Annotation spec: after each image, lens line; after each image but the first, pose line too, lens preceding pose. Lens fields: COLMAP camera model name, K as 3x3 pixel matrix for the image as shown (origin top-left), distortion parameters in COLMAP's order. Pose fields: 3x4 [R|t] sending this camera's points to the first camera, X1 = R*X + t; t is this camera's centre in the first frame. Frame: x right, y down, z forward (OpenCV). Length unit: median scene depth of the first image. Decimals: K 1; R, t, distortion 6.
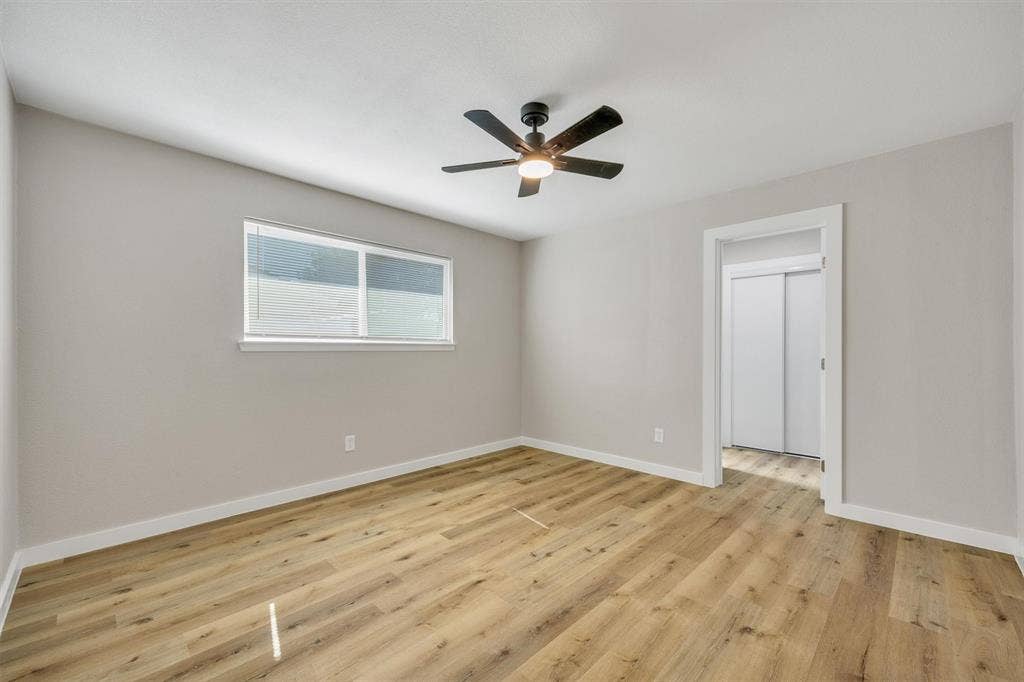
lens RADIAL K [[428.1, 0, 501.7], [0, 428.1, 343.5], [0, 0, 1]] dist [0.012958, -0.002481]
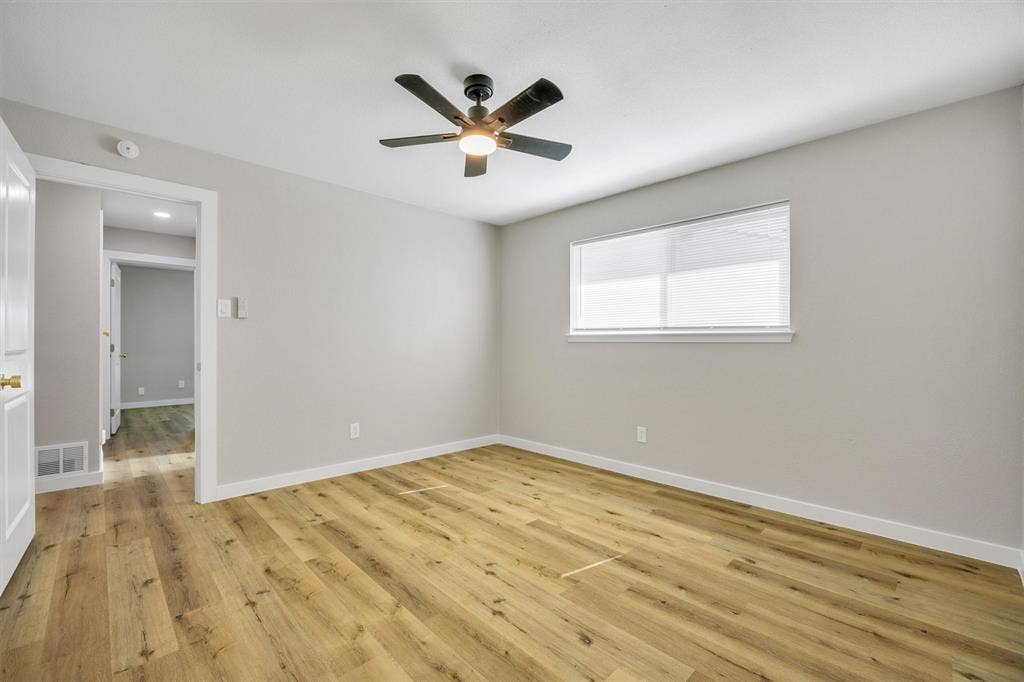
lens RADIAL K [[447.1, 0, 516.4], [0, 447.1, 336.0], [0, 0, 1]] dist [-0.011329, -0.000358]
pose [[-0.037089, -0.014695, -0.999204, 0.873839], [0.009379, 0.999843, -0.015053, 0.019668], [0.999268, -0.009929, -0.036946, 0.934068]]
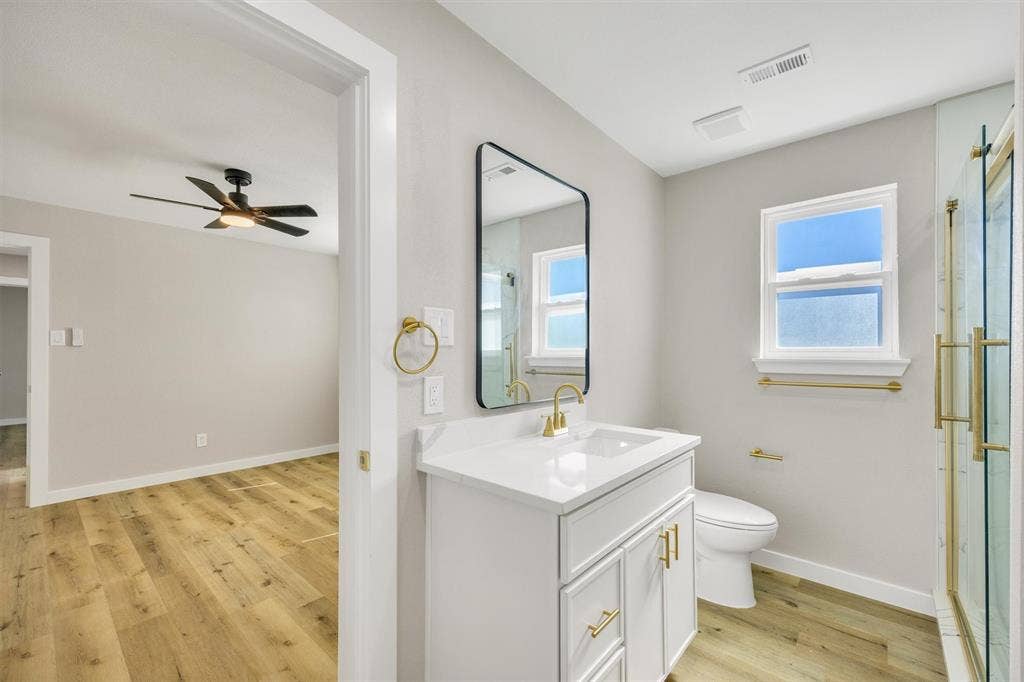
lens RADIAL K [[428.1, 0, 527.5], [0, 428.1, 346.6], [0, 0, 1]] dist [0.012958, -0.002481]
pose [[0.059322, -0.012344, -0.998163, 1.131138], [0.012125, 0.999859, -0.011645, -0.018573], [0.998165, -0.011412, 0.059463, 1.462804]]
